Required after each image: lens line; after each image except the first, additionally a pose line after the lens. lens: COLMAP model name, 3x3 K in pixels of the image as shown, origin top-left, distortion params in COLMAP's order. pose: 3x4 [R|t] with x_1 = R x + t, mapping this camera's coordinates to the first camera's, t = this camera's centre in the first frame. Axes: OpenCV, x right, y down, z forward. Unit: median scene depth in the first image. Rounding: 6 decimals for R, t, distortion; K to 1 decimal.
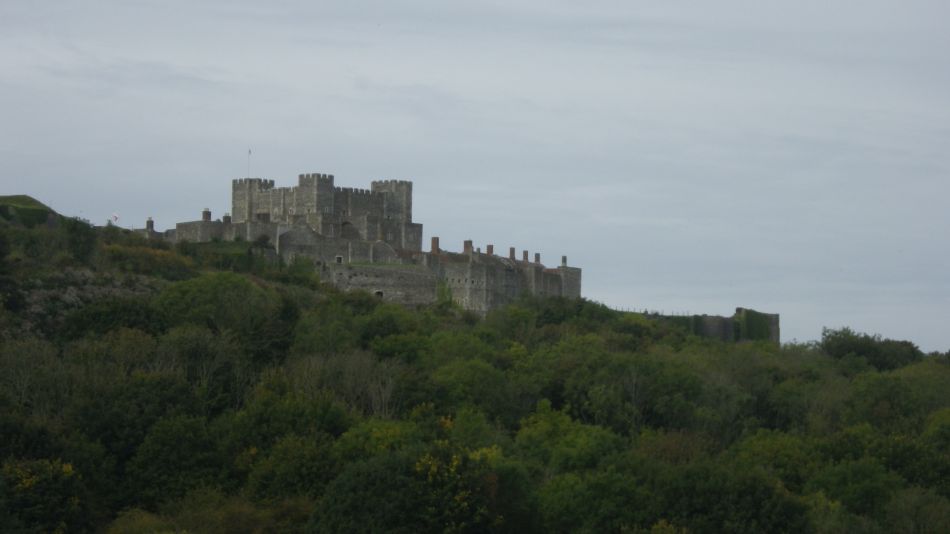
lens RADIAL K [[3156.0, 0, 473.7], [0, 3156.0, 265.1], [0, 0, 1]] dist [-0.028221, 0.000000]
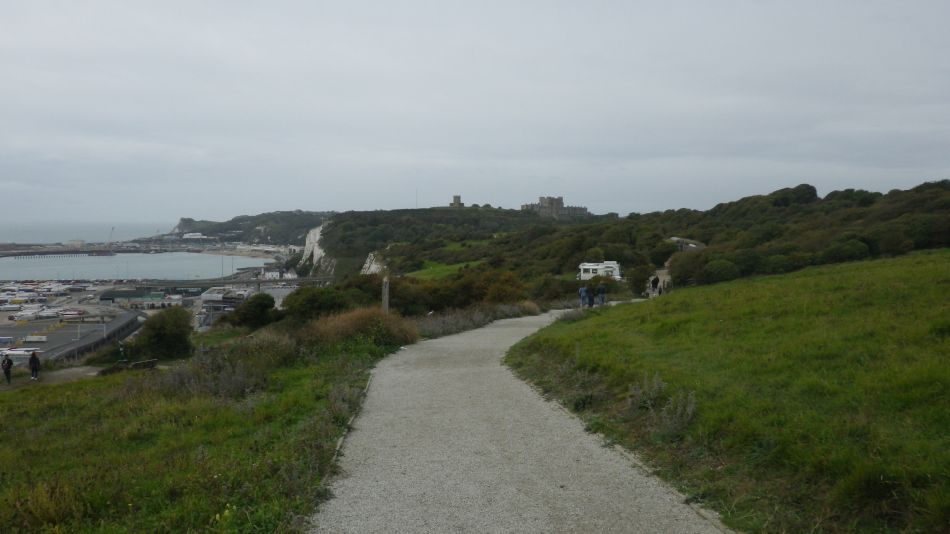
lens RADIAL K [[784.1, 0, 470.2], [0, 784.1, 260.9], [0, 0, 1]] dist [-0.004590, 0.004689]
pose [[0.948318, 0.011306, -0.317120, 0.369653], [0.026074, 0.993209, 0.113382, -0.093549], [0.316248, -0.115791, 0.941583, -0.862340]]
